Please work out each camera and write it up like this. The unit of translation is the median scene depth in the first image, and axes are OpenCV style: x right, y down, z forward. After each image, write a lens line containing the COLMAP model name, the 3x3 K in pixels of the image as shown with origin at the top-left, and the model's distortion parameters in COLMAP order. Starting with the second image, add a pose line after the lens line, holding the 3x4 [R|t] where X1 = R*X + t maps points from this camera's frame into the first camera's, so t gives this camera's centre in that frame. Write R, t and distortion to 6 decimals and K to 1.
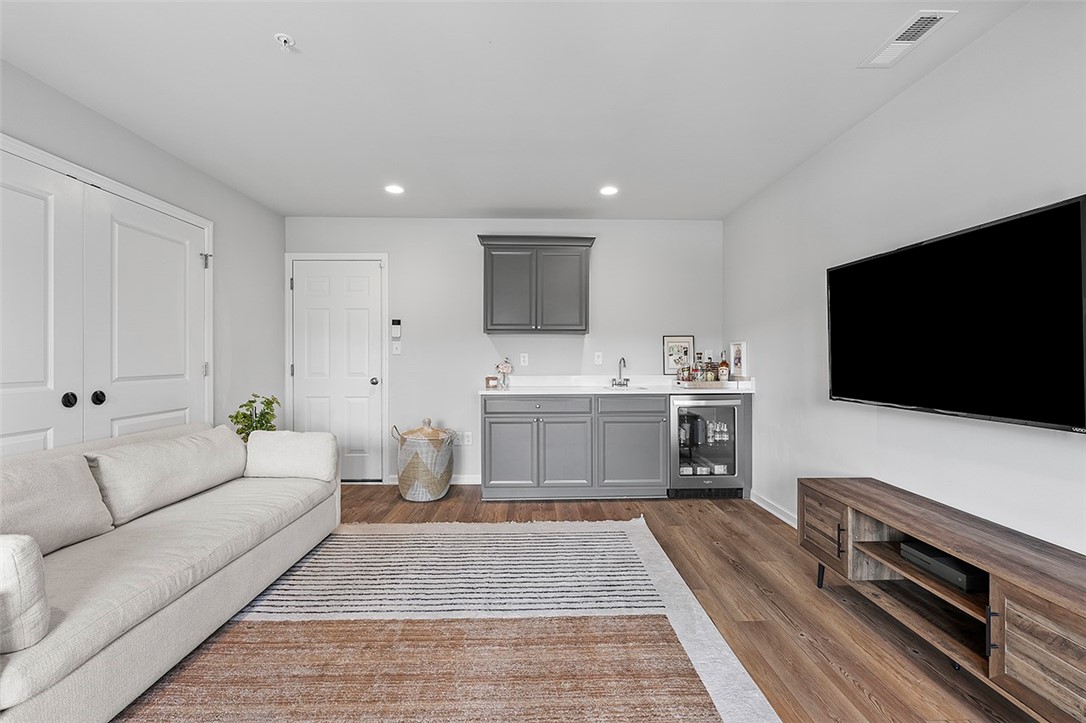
lens RADIAL K [[488.8, 0, 545.8], [0, 488.8, 355.1], [0, 0, 1]] dist [-0.001122, 0.000446]
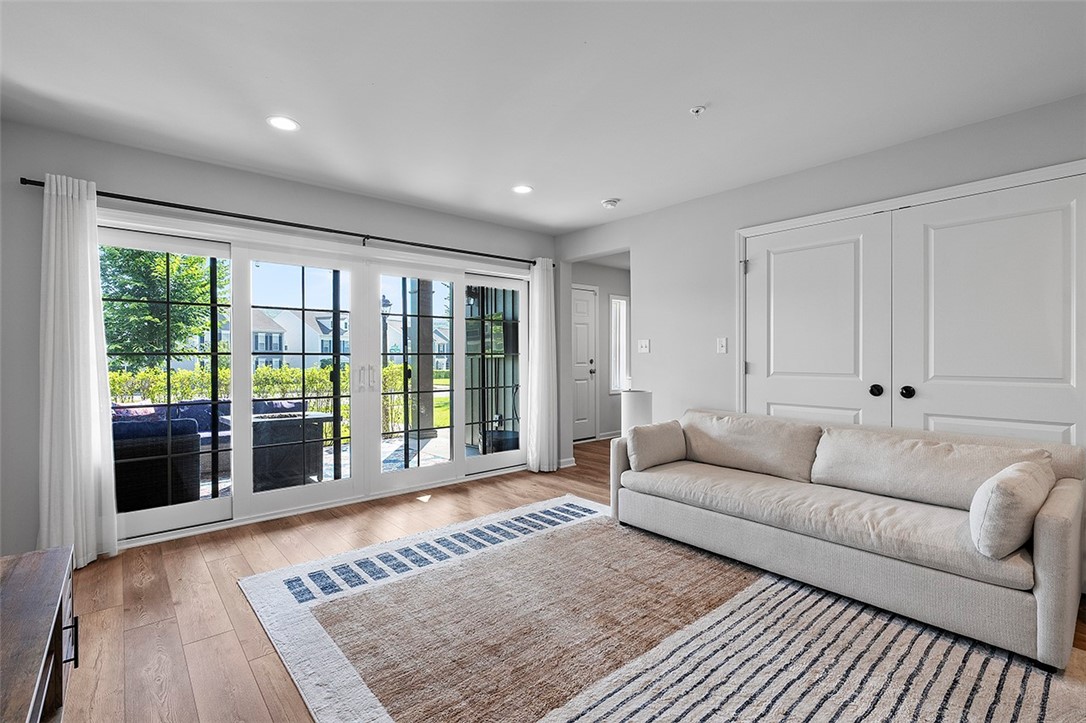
lens RADIAL K [[488.8, 0, 545.8], [0, 488.8, 355.1], [0, 0, 1]] dist [-0.001122, 0.000446]
pose [[-0.772624, 0.001784, -0.634862, 0.338727], [0.006645, 0.999964, -0.005277, 0.001372], [0.634830, -0.008296, -0.772608, 0.991016]]
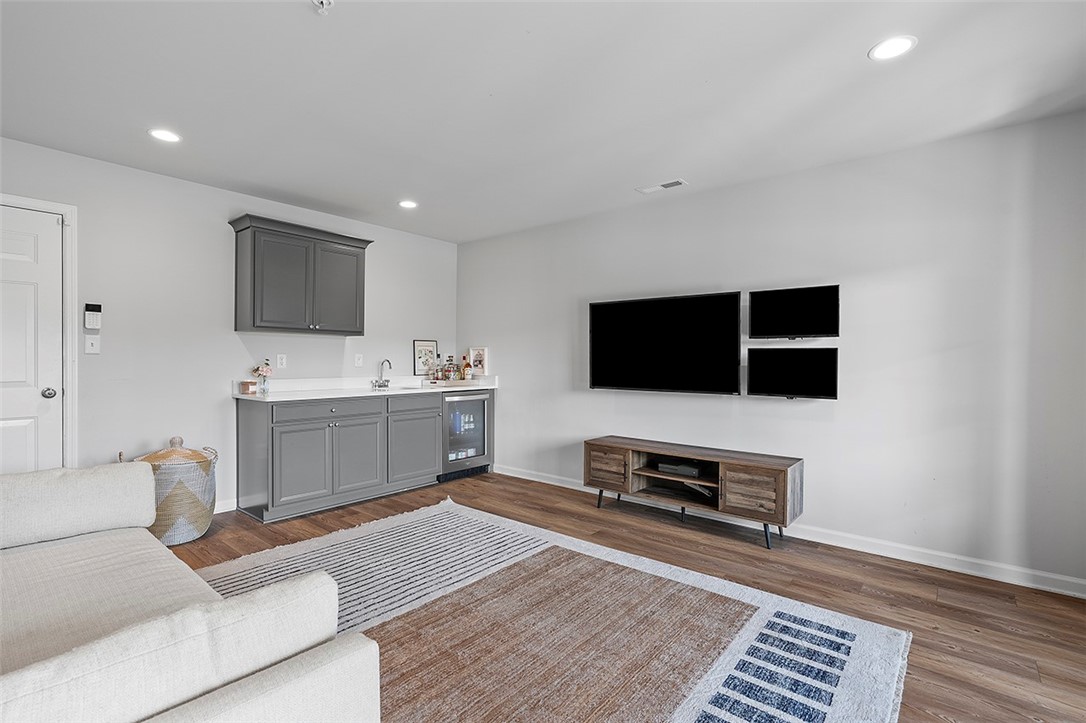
lens RADIAL K [[498.9, 0, 543.0], [0, 498.9, 361.5], [0, 0, 1]] dist [-0.001774, 0.000046]
pose [[0.665068, 0.002760, 0.746778, -0.536883], [-0.010424, 0.999930, 0.005588, -0.000718], [-0.746710, -0.011501, 0.665050, 0.052561]]
